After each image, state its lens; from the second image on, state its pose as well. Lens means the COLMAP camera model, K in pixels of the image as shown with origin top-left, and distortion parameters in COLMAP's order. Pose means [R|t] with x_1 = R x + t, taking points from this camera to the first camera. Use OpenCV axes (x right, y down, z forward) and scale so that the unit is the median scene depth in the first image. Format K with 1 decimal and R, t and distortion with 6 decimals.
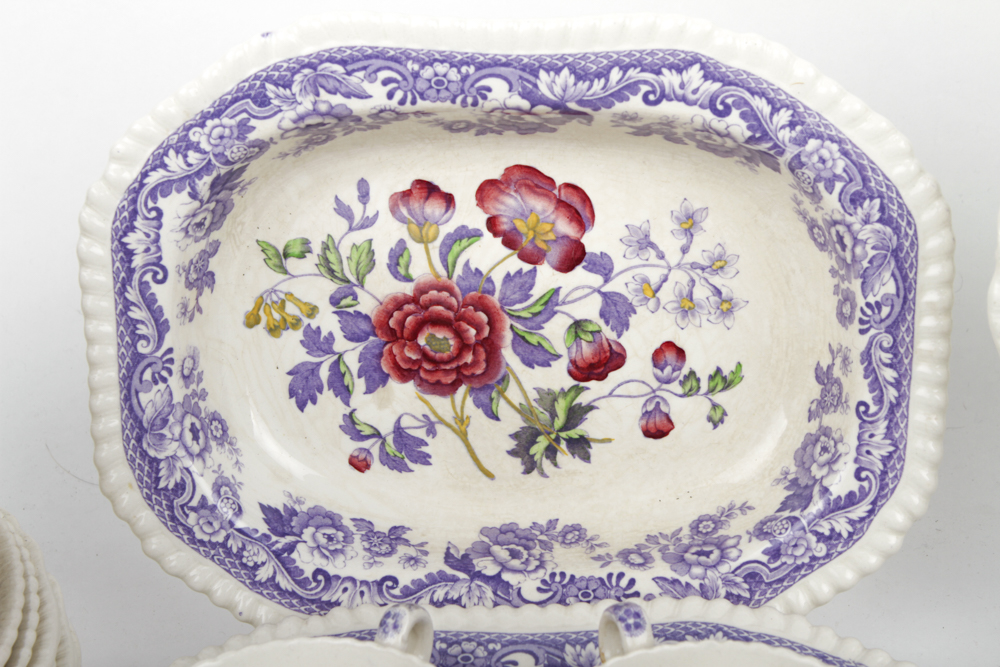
lens RADIAL K [[1598.2, 0, 502.4], [0, 1598.2, 334.3], [0, 0, 1]] dist [-0.081661, 0.000000]
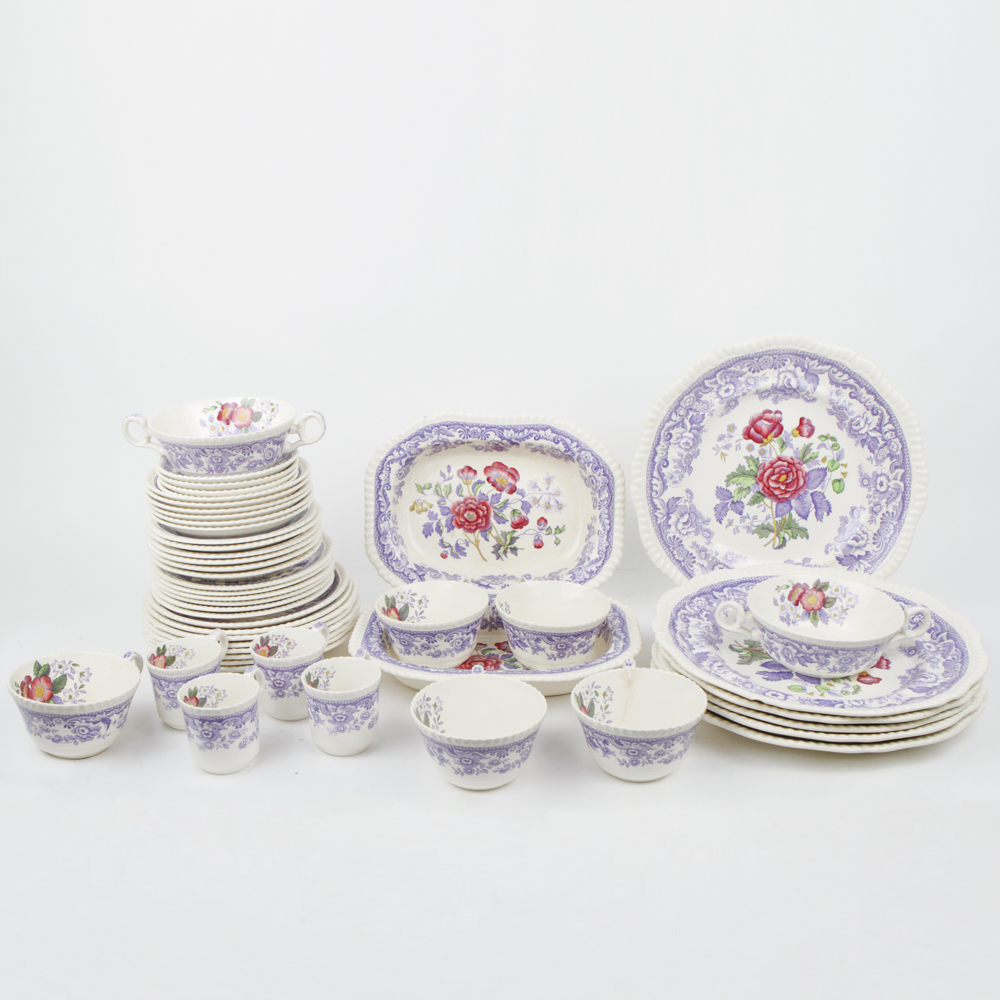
lens RADIAL K [[1177.7, 0, 497.3], [0, 1177.7, 501.5], [0, 0, 1]] dist [-0.020523, 0.000000]
pose [[0.999335, 0.024974, 0.026567, -0.053056], [-0.018435, 0.974688, -0.222807, 0.532869], [-0.031459, 0.222169, 0.974501, -1.392919]]
